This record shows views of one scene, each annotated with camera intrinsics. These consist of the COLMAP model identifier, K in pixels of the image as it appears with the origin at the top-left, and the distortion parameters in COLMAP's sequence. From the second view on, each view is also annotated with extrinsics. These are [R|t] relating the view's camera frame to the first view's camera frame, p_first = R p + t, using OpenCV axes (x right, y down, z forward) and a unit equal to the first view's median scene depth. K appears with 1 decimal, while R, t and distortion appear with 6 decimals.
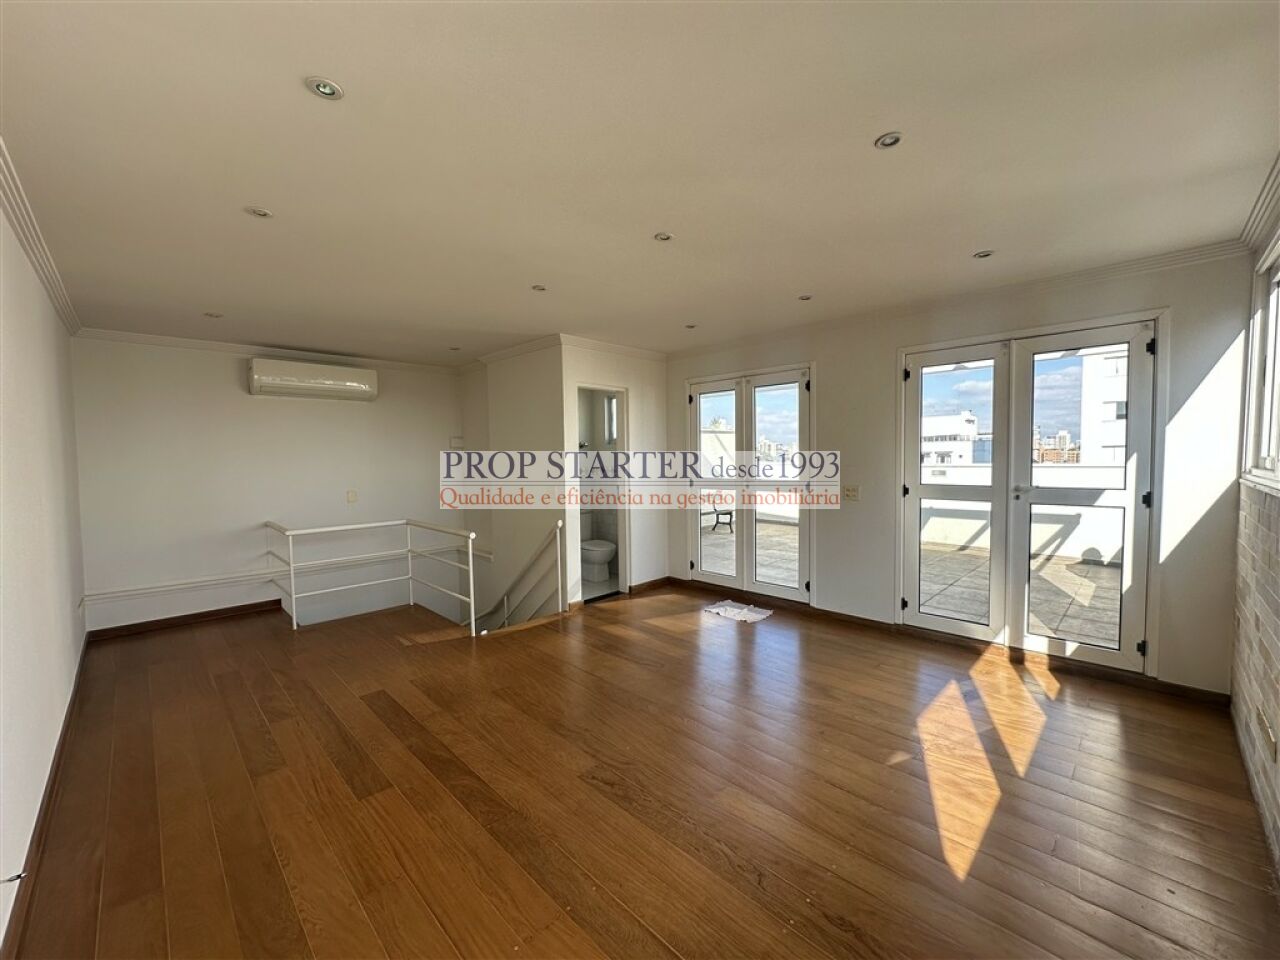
lens RADIAL K [[512.5, 0, 640.0], [0, 512.5, 480.0], [0, 0, 1]] dist [-0.000905, -0.000099]
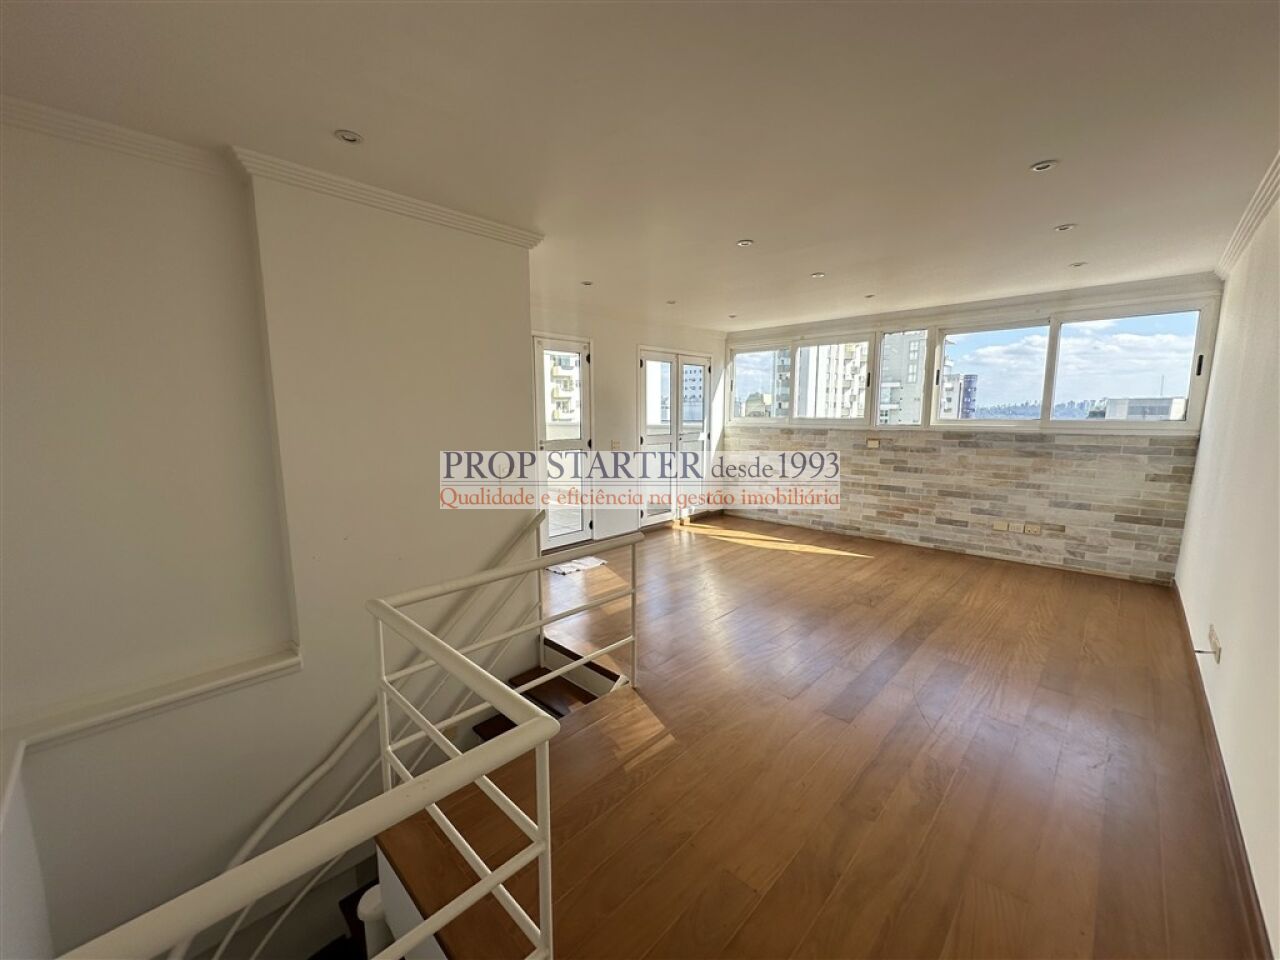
lens RADIAL K [[512.5, 0, 640.0], [0, 512.5, 480.0], [0, 0, 1]] dist [-0.000905, -0.000099]
pose [[-0.026741, -0.115417, 0.992957, -1.094812], [0.056353, 0.991559, 0.116772, -0.044205], [-0.998053, 0.059079, -0.020011, 1.134661]]
